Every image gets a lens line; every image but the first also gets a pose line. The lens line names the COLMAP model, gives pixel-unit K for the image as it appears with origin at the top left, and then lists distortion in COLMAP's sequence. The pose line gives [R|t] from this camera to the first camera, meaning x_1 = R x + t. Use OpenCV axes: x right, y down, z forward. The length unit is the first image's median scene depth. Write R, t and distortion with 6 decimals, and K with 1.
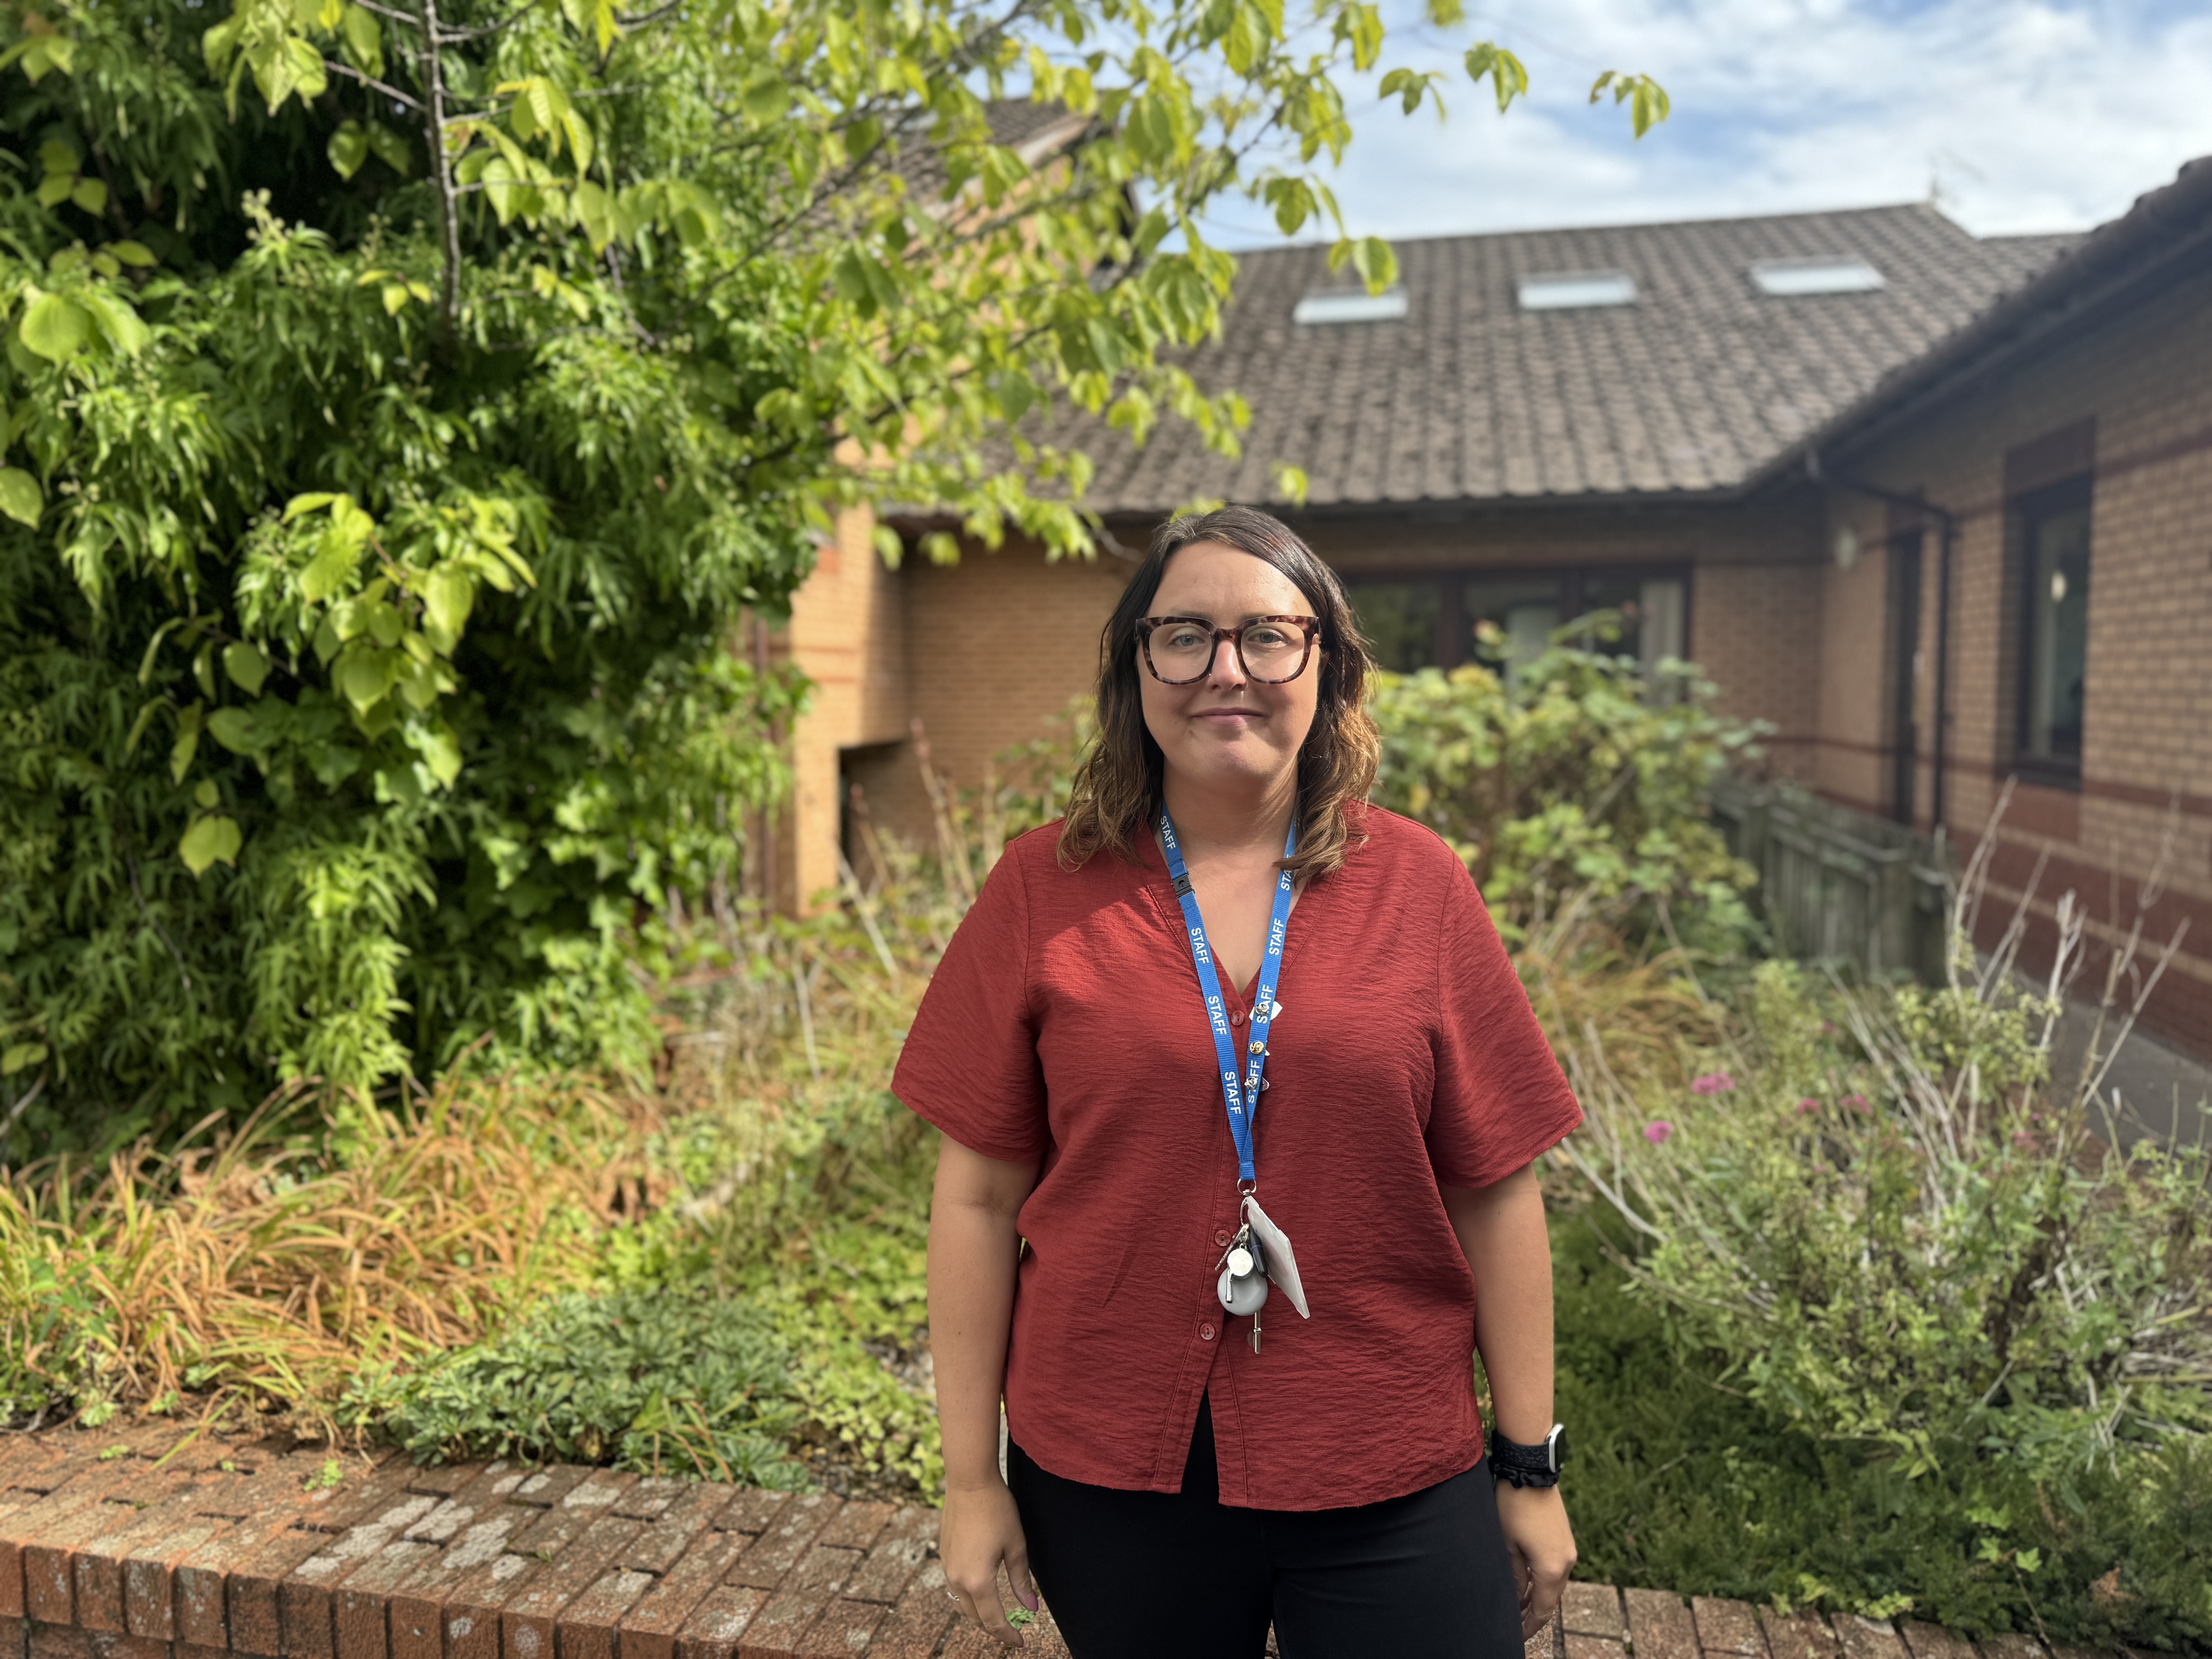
lens RADIAL K [[1557.4, 0, 1101.2], [0, 1557.4, 816.9], [0, 0, 1]] dist [0.026230, -0.041217]
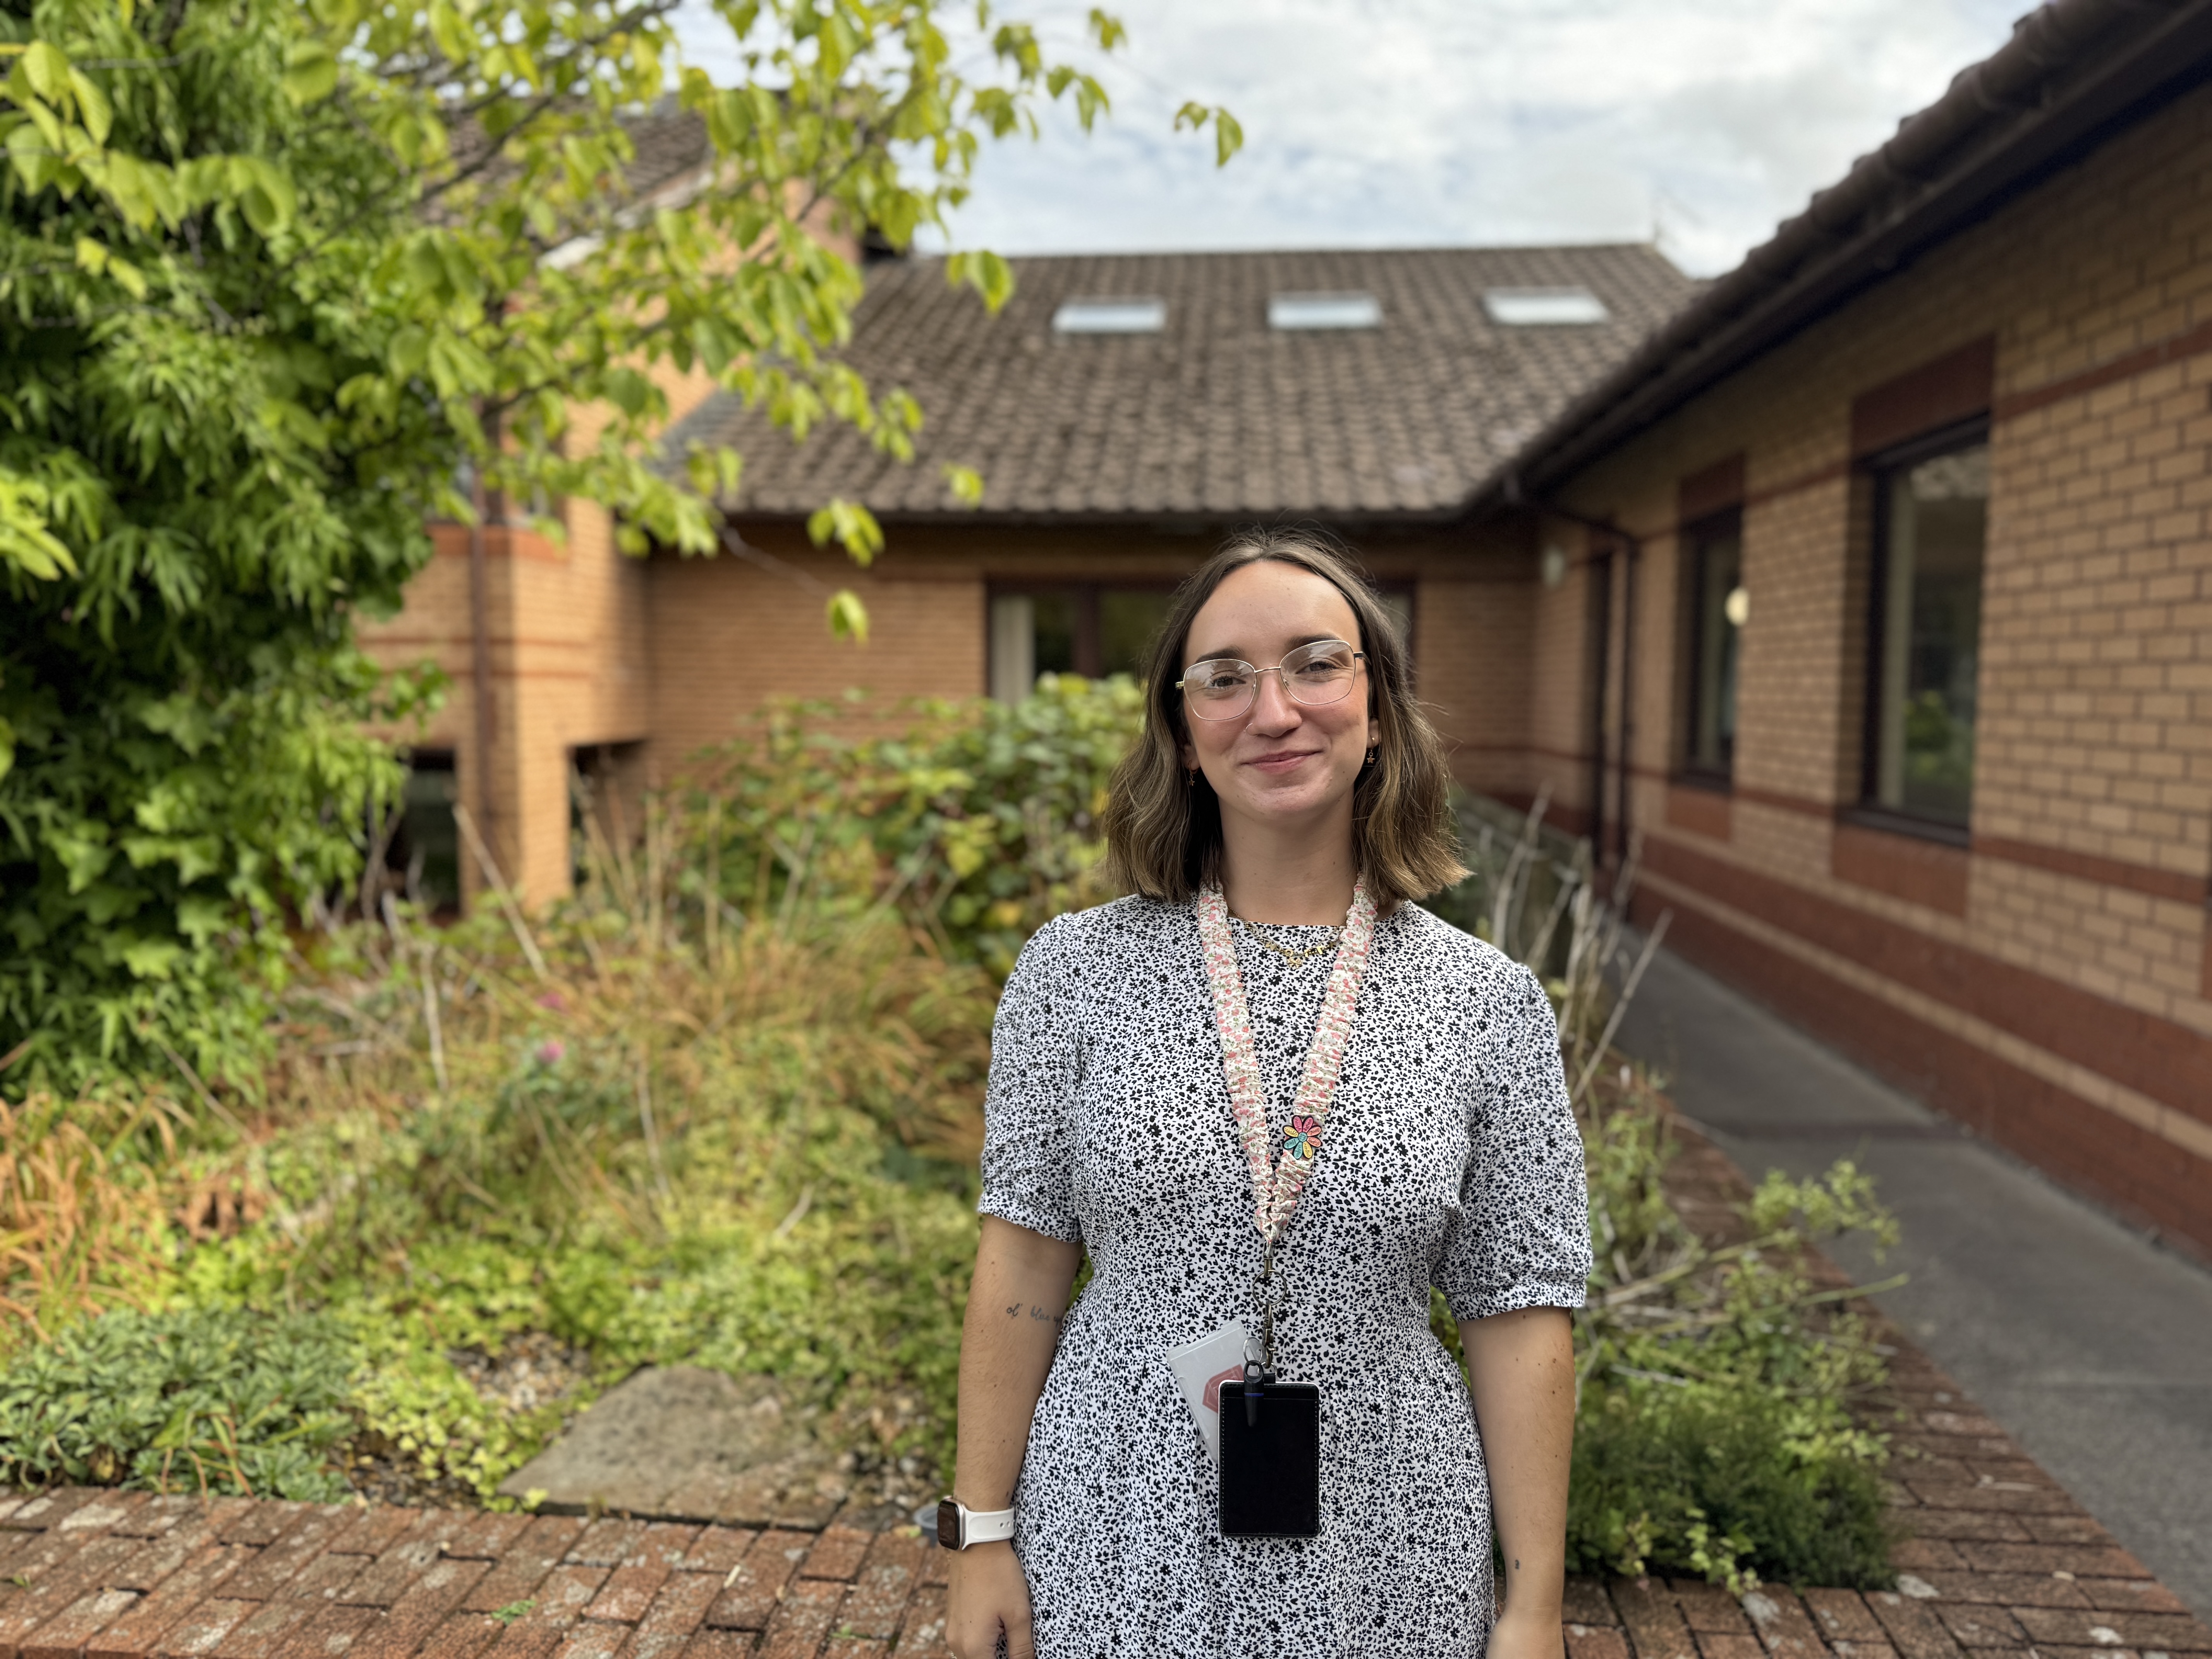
lens RADIAL K [[1563.4, 0, 1106.0], [0, 1563.4, 829.5], [0, 0, 1]] dist [-0.001494, -0.003202]
pose [[0.990538, 0.001400, 0.137235, 0.127956], [-0.002290, 0.999977, 0.006324, 0.000747], [-0.137223, -0.006579, 0.990518, -0.031418]]
